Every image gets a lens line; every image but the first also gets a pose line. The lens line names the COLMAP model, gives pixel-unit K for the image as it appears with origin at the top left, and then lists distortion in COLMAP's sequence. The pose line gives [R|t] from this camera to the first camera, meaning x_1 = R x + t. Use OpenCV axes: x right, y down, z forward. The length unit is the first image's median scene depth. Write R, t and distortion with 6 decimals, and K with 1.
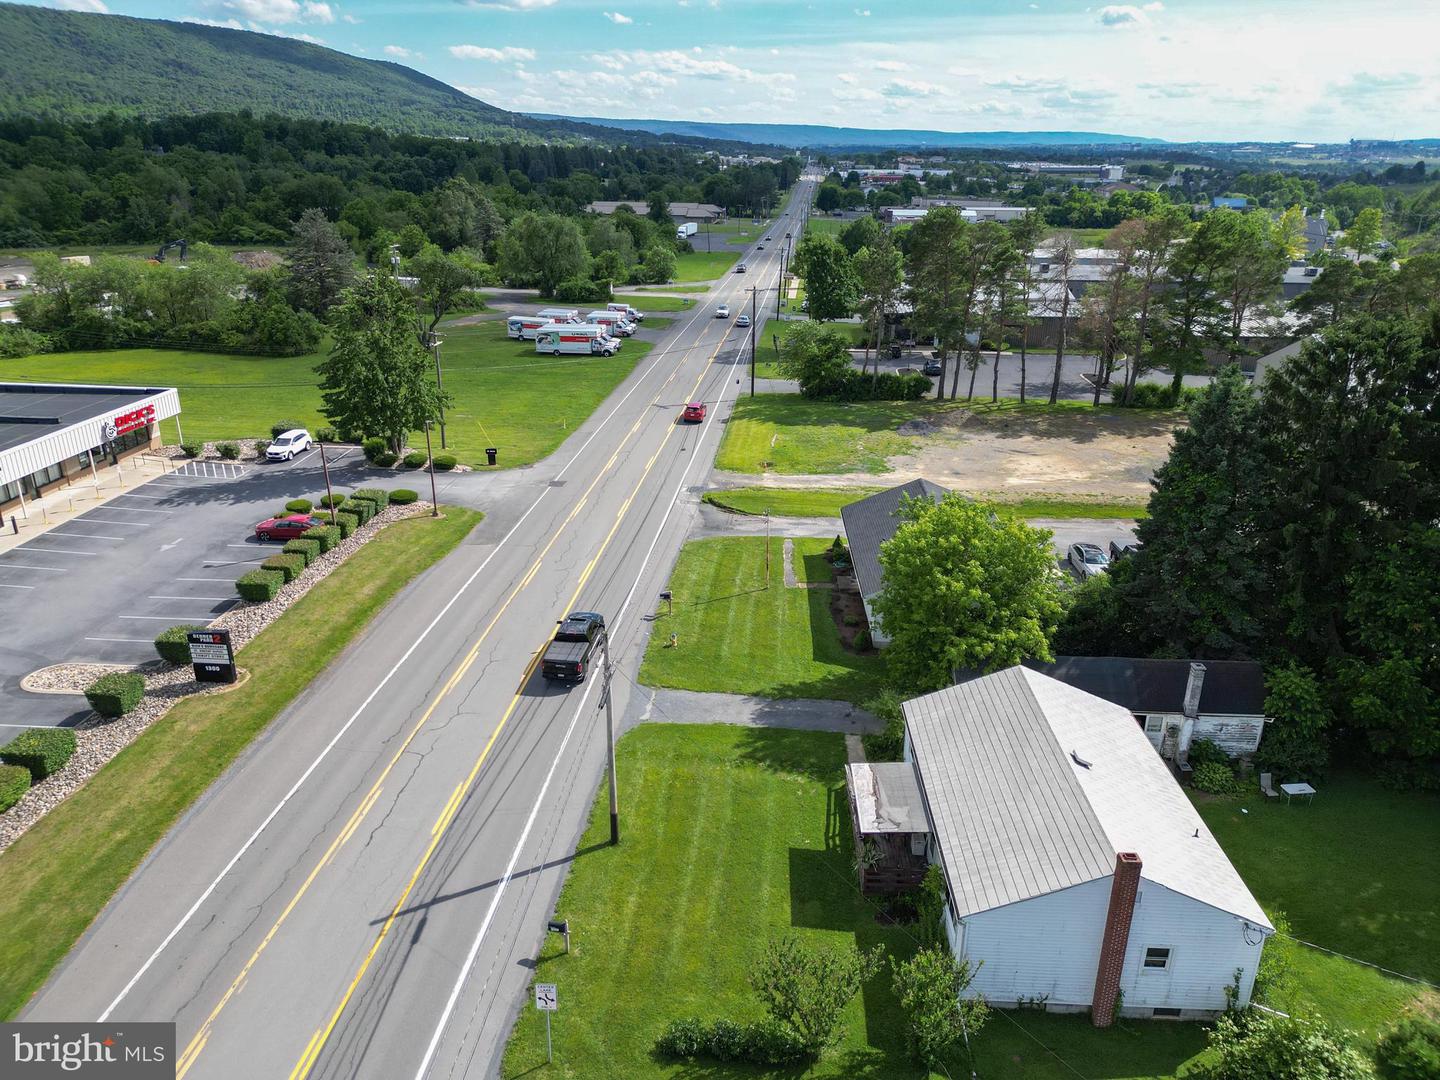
lens RADIAL K [[1001.3, 0, 721.6], [0, 1001.3, 536.9], [0, 0, 1]] dist [0.089090, -0.094918]
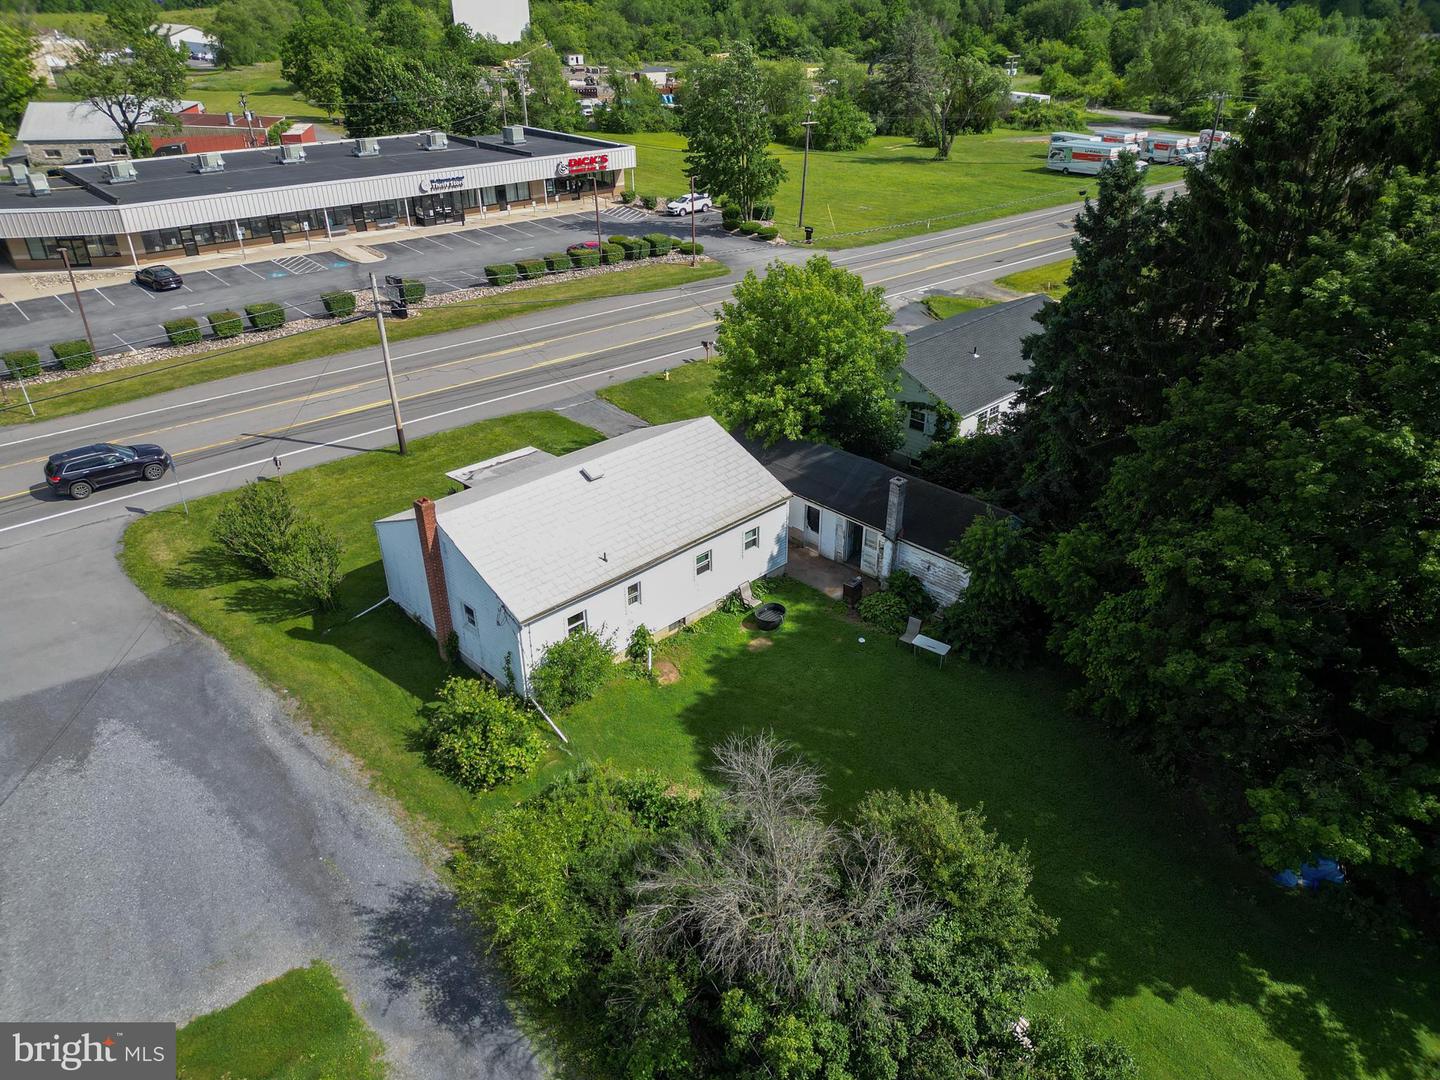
lens RADIAL K [[1001.3, 0, 721.6], [0, 1001.3, 536.9], [0, 0, 1]] dist [0.089090, -0.094918]
pose [[0.719951, 0.321832, -0.614894, 0.511323], [-0.237840, 0.946744, 0.217045, 0.013346], [0.651999, -0.010015, 0.758154, 0.144595]]
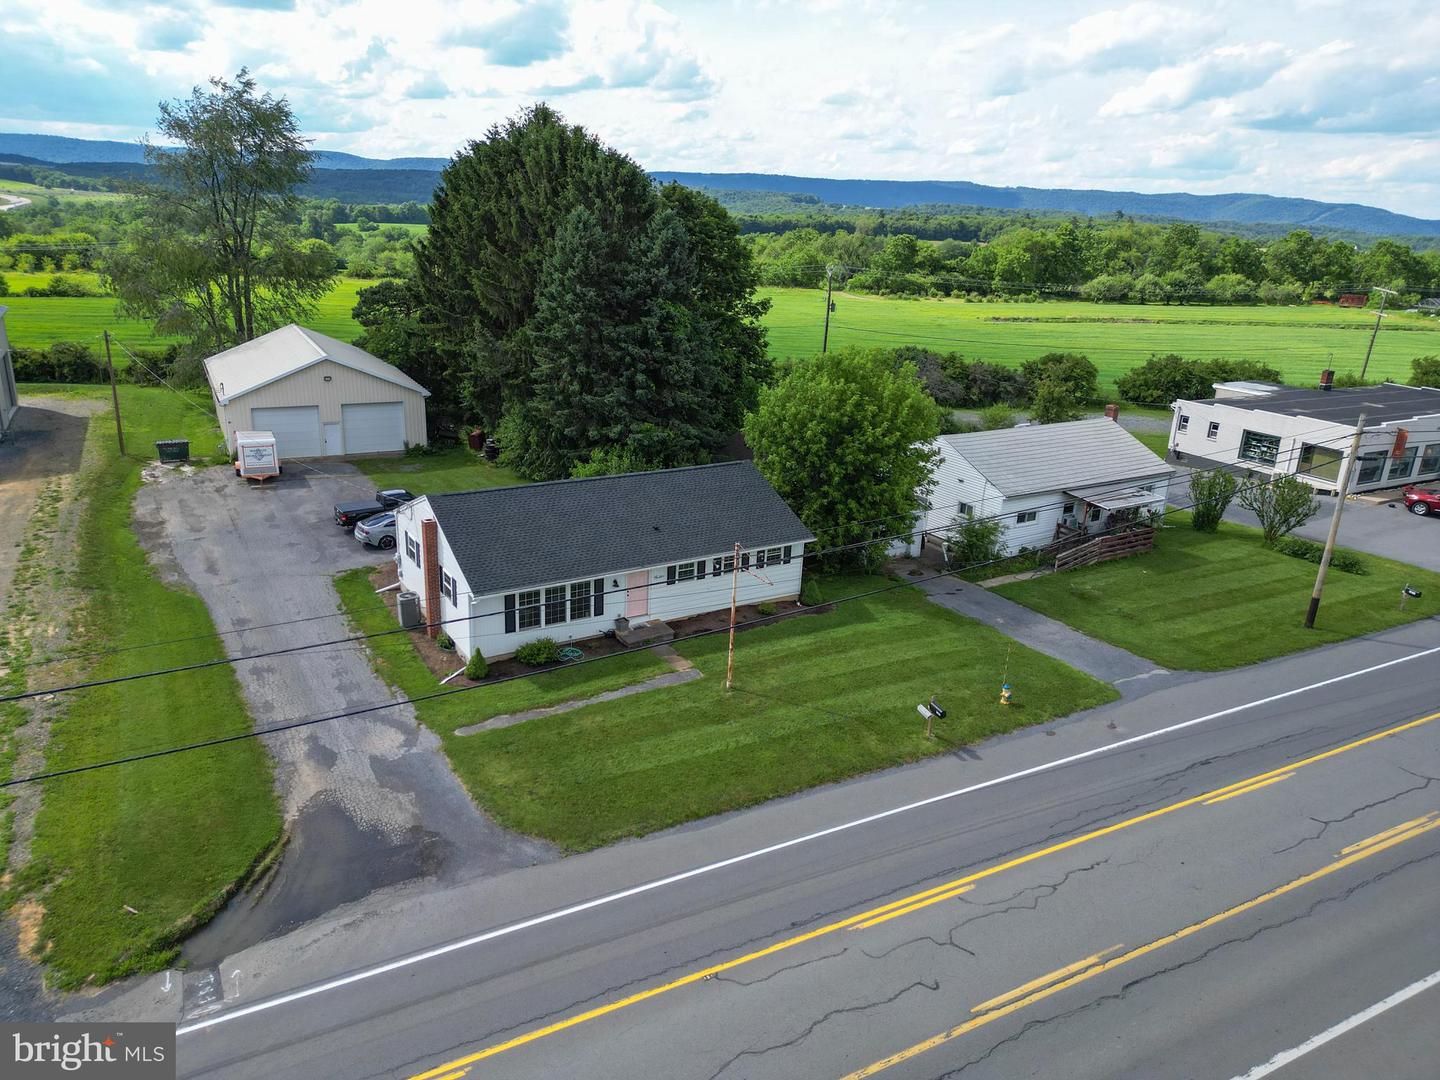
lens RADIAL K [[1001.3, 0, 721.6], [0, 1001.3, 536.9], [0, 0, 1]] dist [0.089090, -0.094918]
pose [[-0.554388, -0.292942, 0.778999, -0.288827], [0.254288, 0.831624, 0.493700, -0.234799], [-0.792459, 0.471792, -0.386551, 0.939462]]
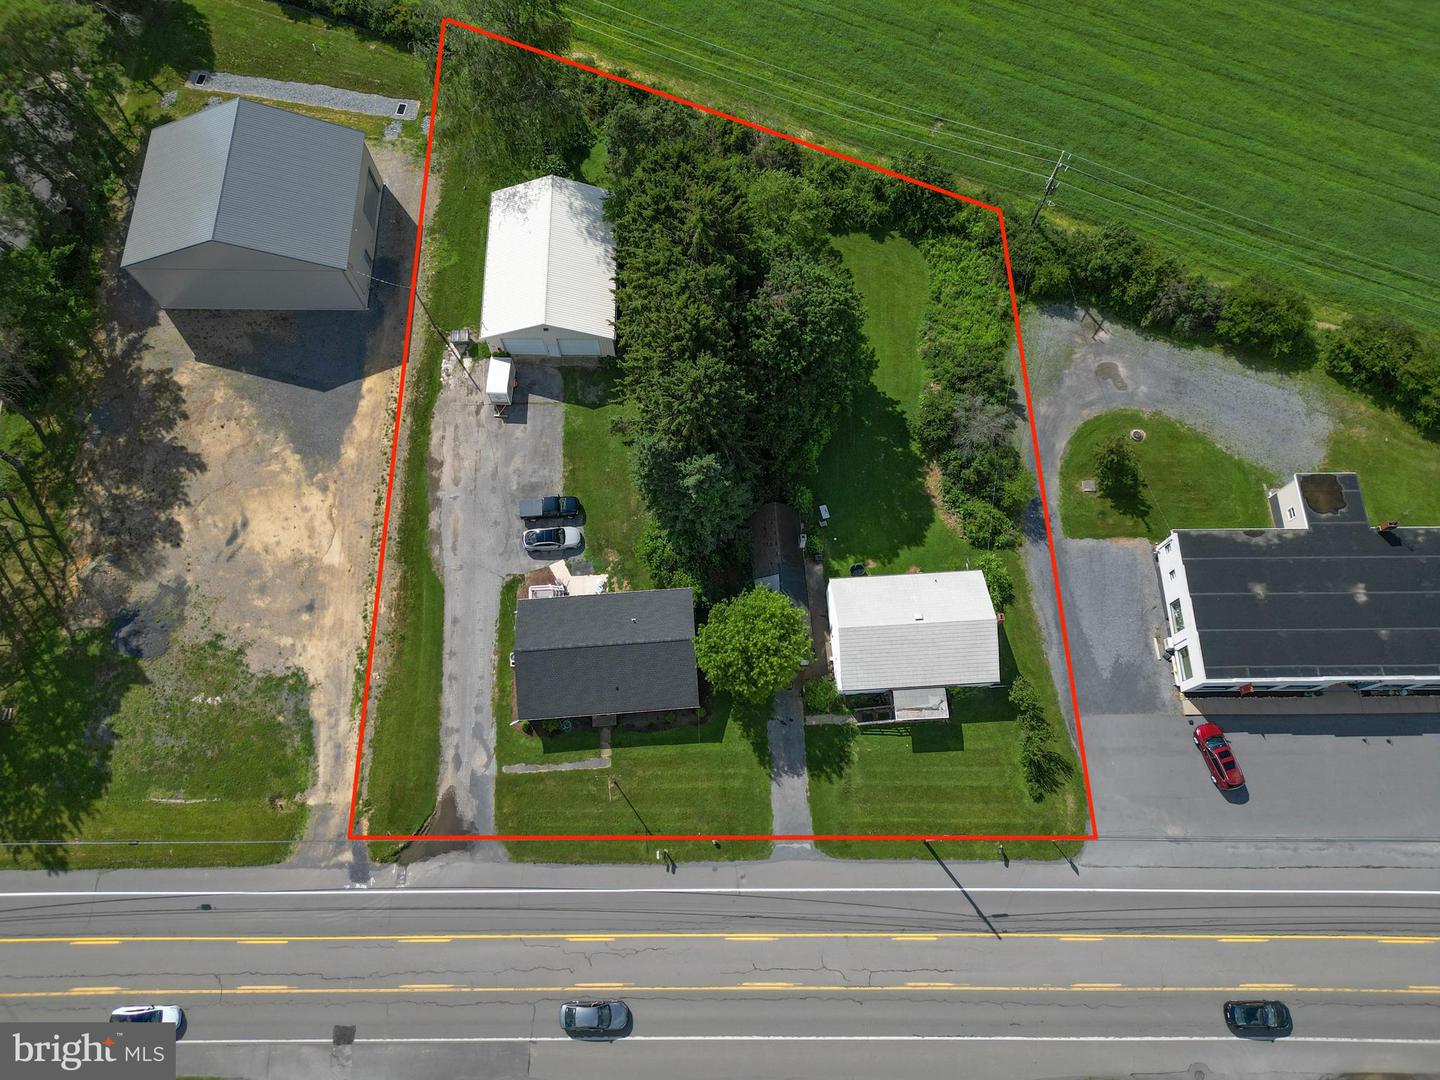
lens RADIAL K [[1001.3, 0, 721.6], [0, 1001.3, 536.9], [0, 0, 1]] dist [0.089090, -0.094918]
pose [[-0.097946, -0.941179, 0.323401, -0.074973], [0.353079, 0.270960, 0.895498, -0.928928], [-0.930453, 0.201897, 0.305771, 0.319364]]
